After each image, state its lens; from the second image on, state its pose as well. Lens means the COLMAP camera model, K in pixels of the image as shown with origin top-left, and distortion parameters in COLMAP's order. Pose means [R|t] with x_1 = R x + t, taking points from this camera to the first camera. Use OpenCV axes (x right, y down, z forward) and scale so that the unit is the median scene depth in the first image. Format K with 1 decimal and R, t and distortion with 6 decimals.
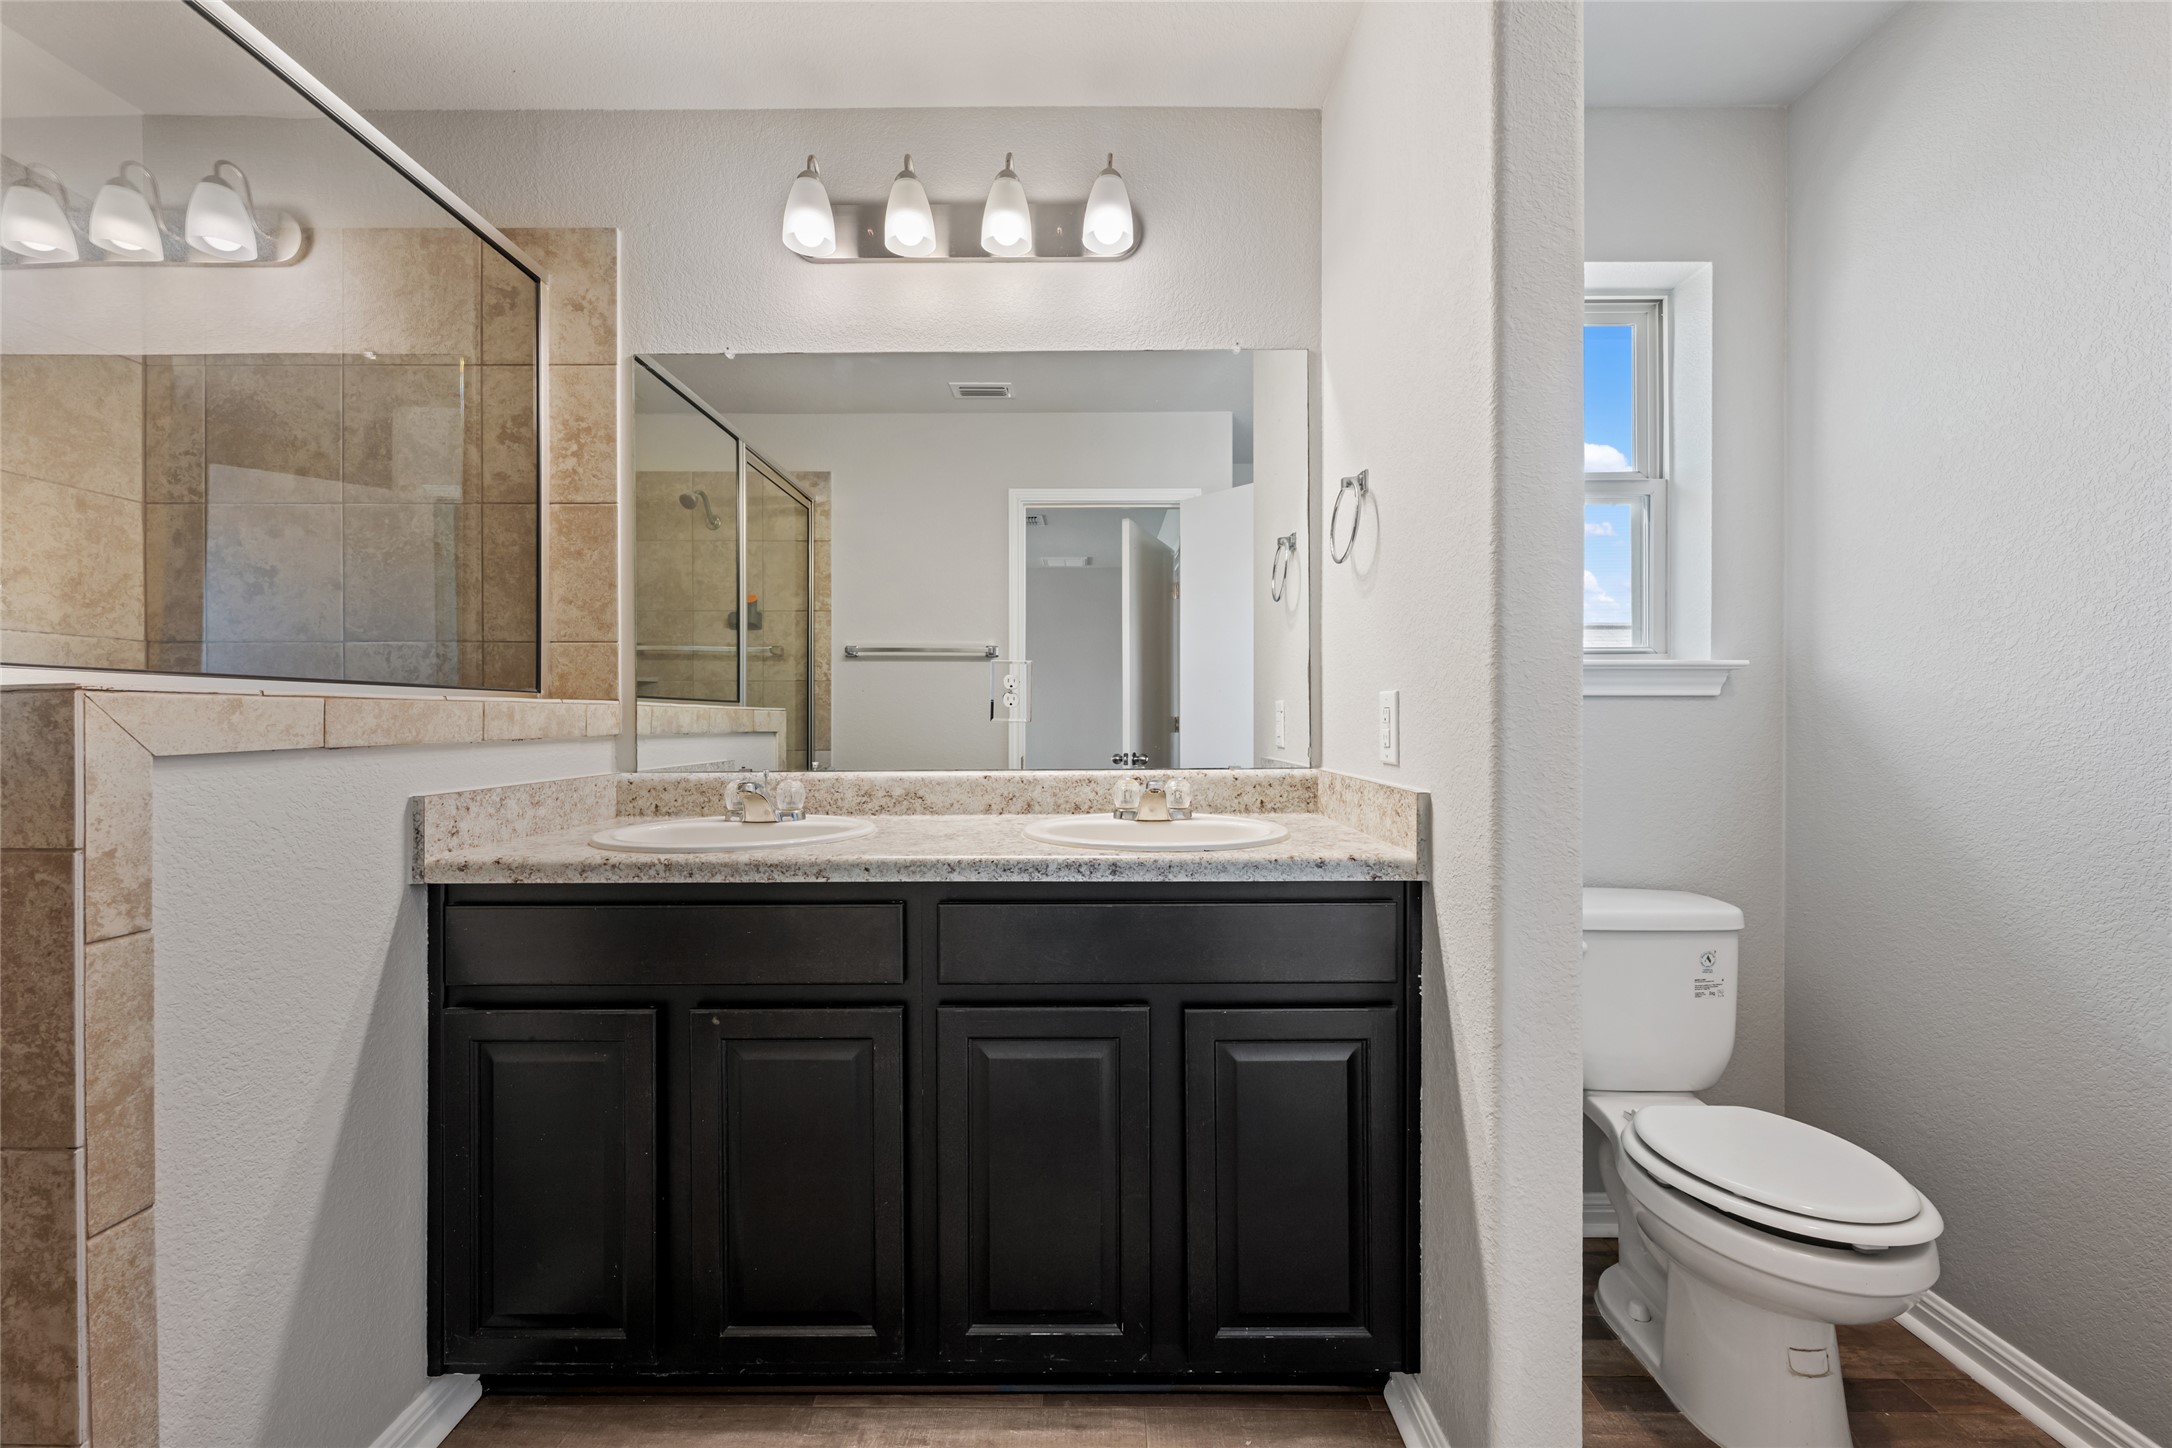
lens RADIAL K [[862.9, 0, 1086.2], [0, 862.9, 722.1], [0, 0, 1]] dist [-0.000589, 0.000459]
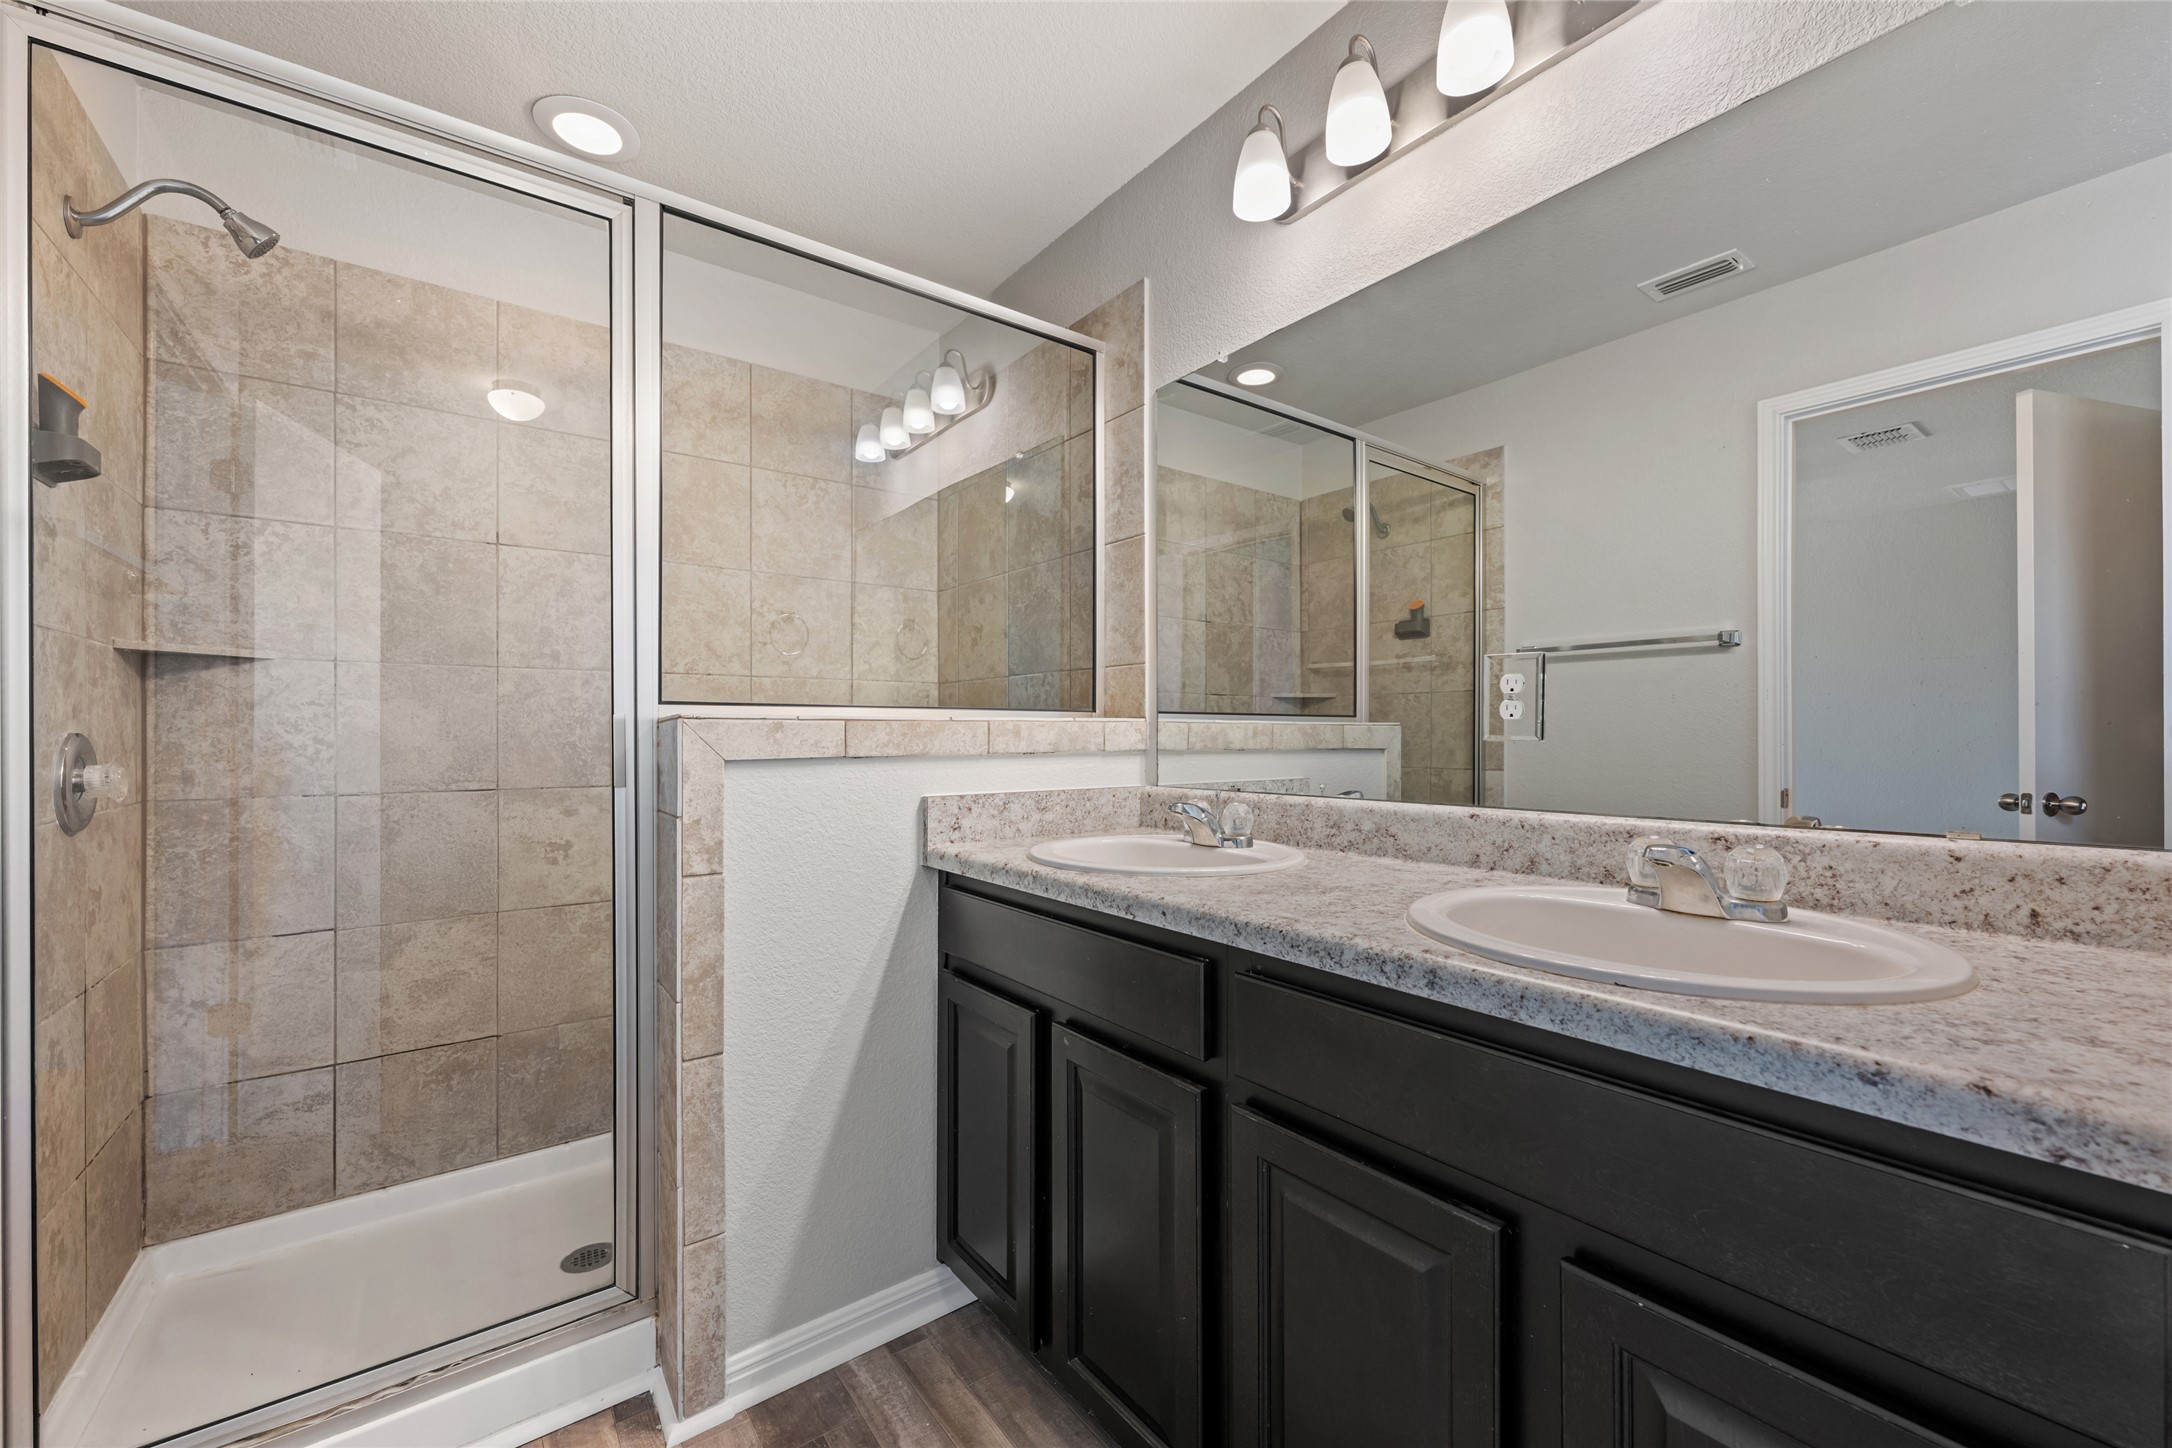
lens RADIAL K [[862.9, 0, 1077.9], [0, 862.9, 730.9], [0, 0, 1]] dist [-0.000589, 0.000459]
pose [[0.597793, -0.002376, -0.801647, 0.289103], [-0.002788, 0.999983, -0.005043, -0.003732], [0.801646, 0.005250, 0.597776, 0.321811]]
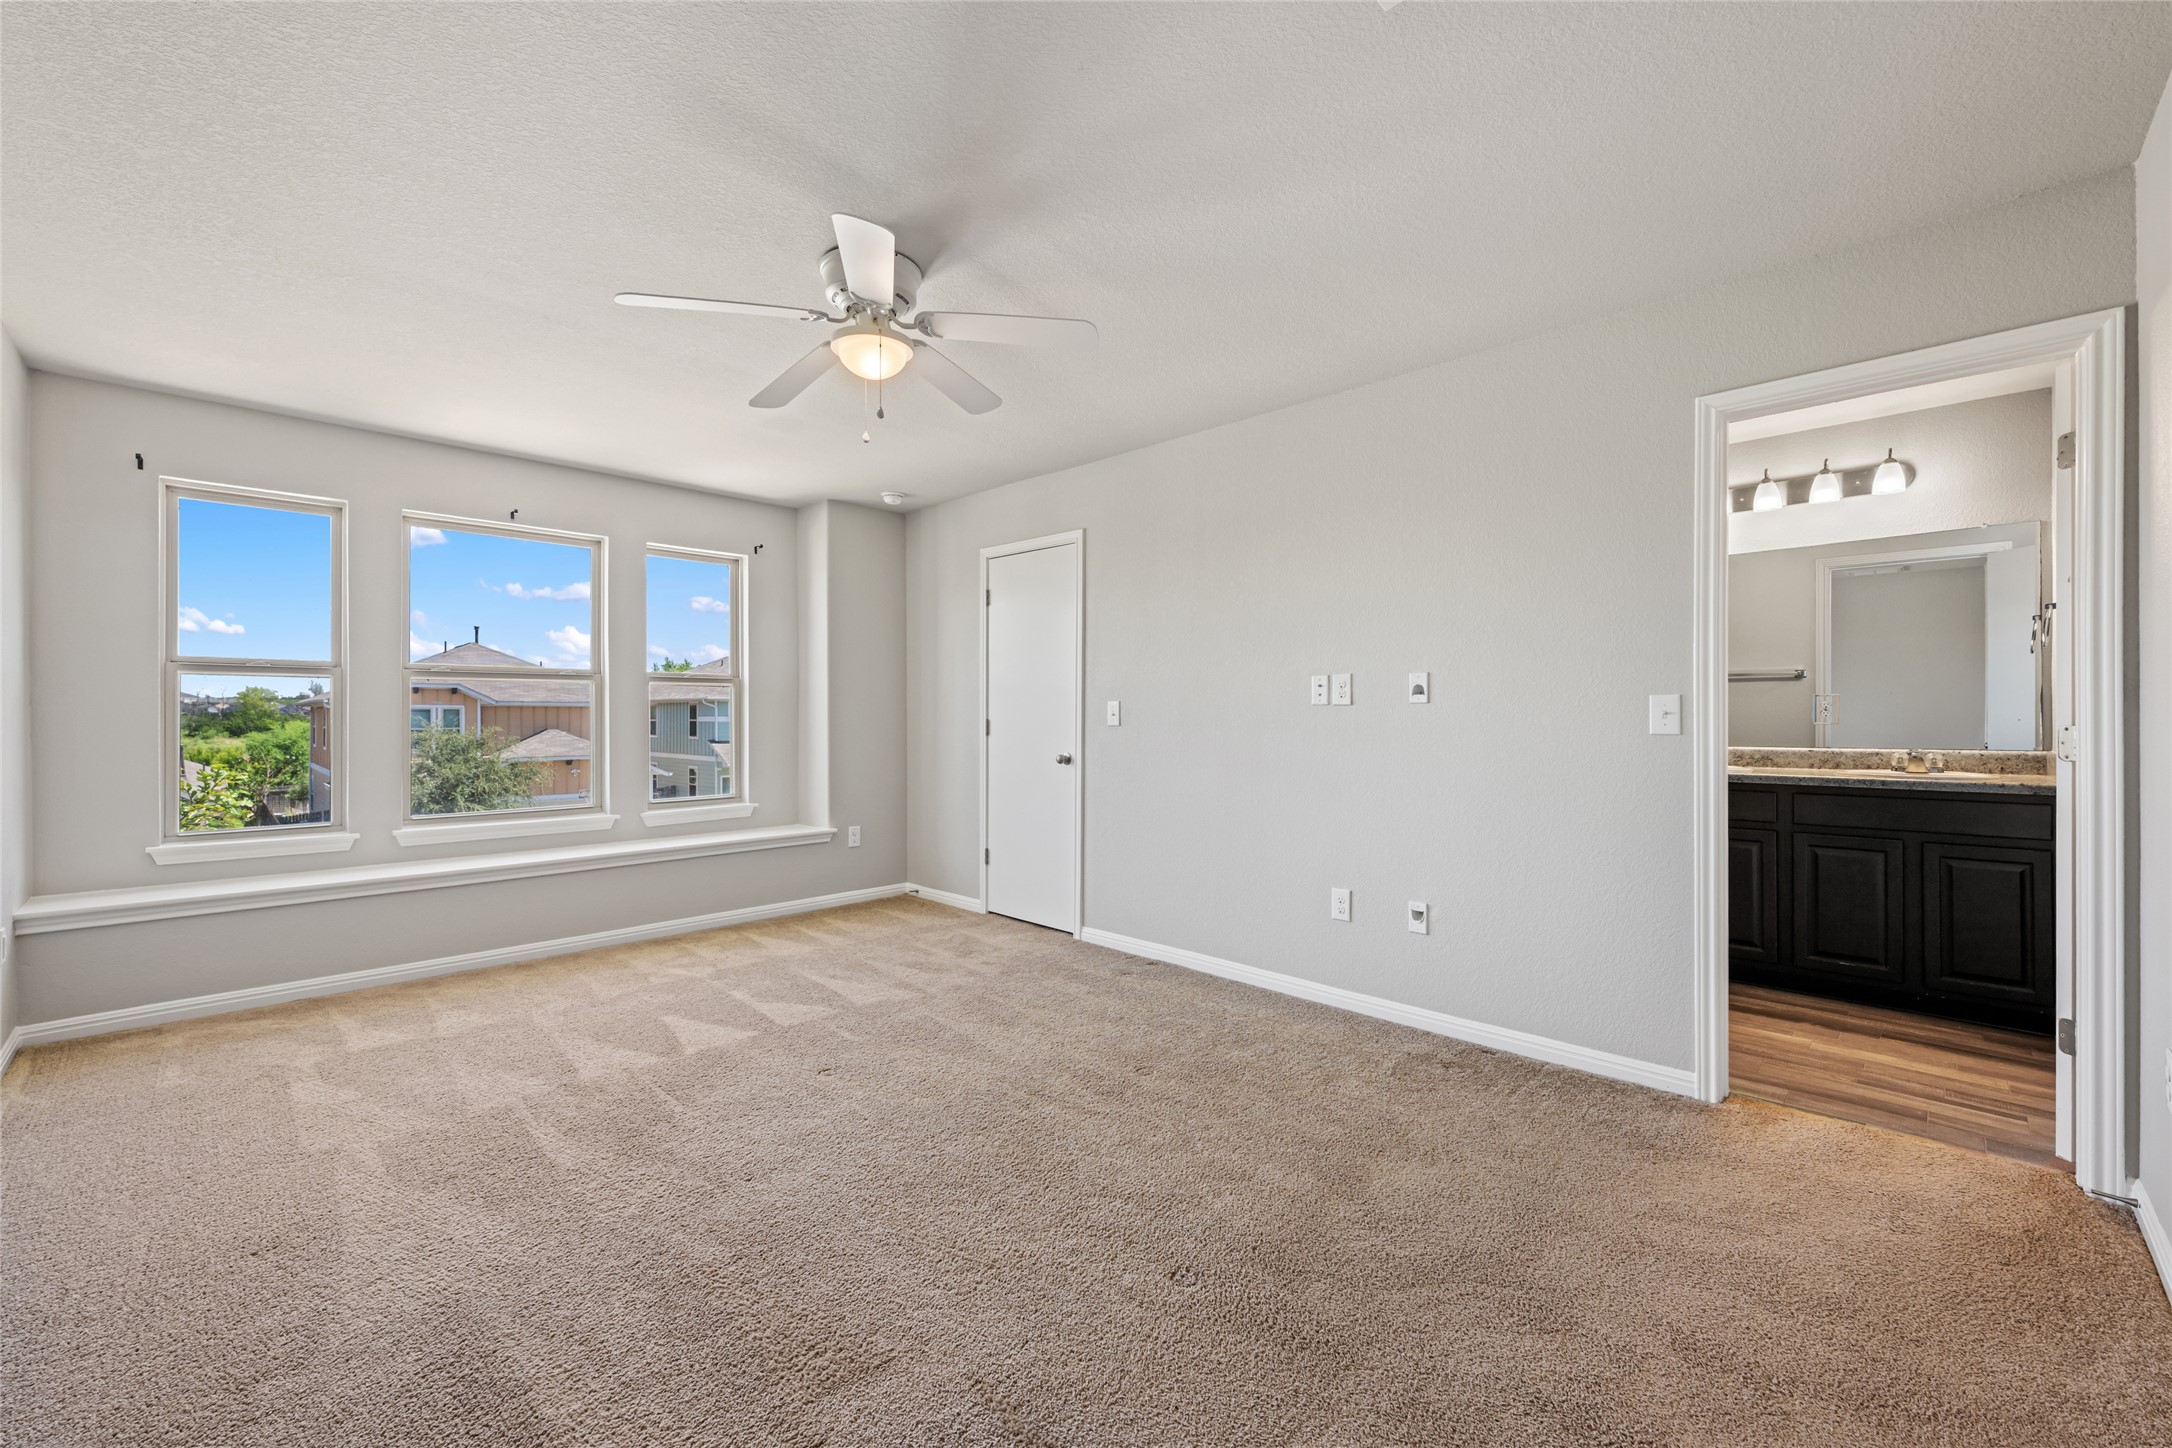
lens RADIAL K [[862.9, 0, 1083.8], [0, 862.9, 718.4], [0, 0, 1]] dist [-0.000589, 0.000459]
pose [[0.714823, 0.003815, -0.699295, 0.094397], [-0.002674, 0.999993, 0.002723, -0.016474], [0.699300, -0.000077, 0.714828, -1.868711]]
